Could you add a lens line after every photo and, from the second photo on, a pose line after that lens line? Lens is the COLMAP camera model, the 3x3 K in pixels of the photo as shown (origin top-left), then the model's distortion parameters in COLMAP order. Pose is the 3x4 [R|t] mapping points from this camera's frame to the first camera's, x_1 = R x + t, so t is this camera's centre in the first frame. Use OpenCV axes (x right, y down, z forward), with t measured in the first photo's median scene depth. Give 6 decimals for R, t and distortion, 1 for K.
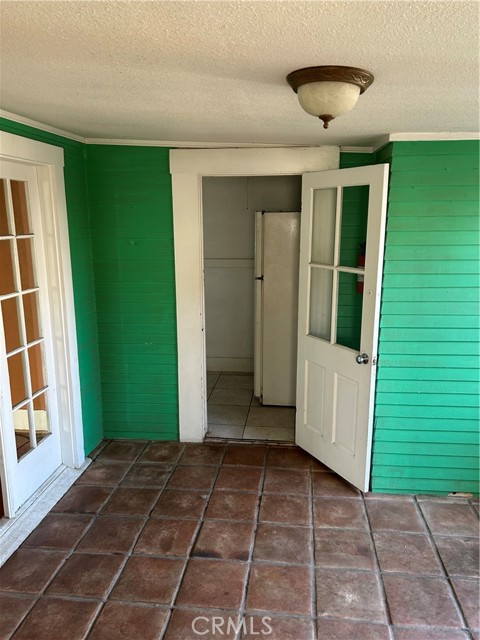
lens RADIAL K [[478.7, 0, 238.0], [0, 478.7, 315.7], [0, 0, 1]] dist [0.006629, -0.000220]
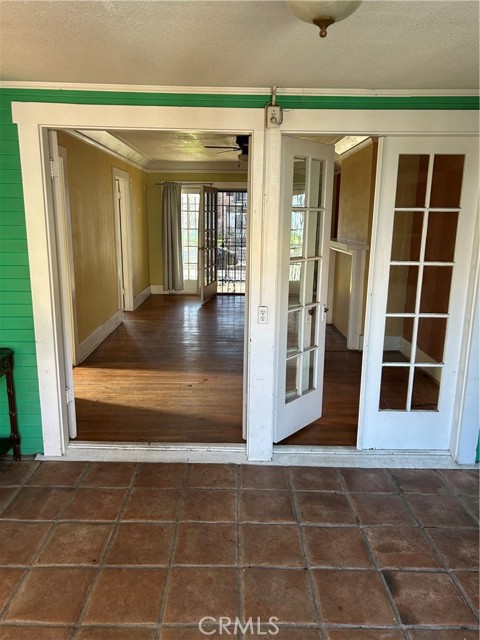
lens RADIAL K [[478.7, 0, 238.0], [0, 478.7, 315.7], [0, 0, 1]] dist [0.006629, -0.000220]
pose [[0.134948, 0.218090, -0.966553, 0.540538], [-0.217675, 0.958172, 0.185808, -0.044485], [0.966647, 0.185320, 0.176776, 0.446650]]
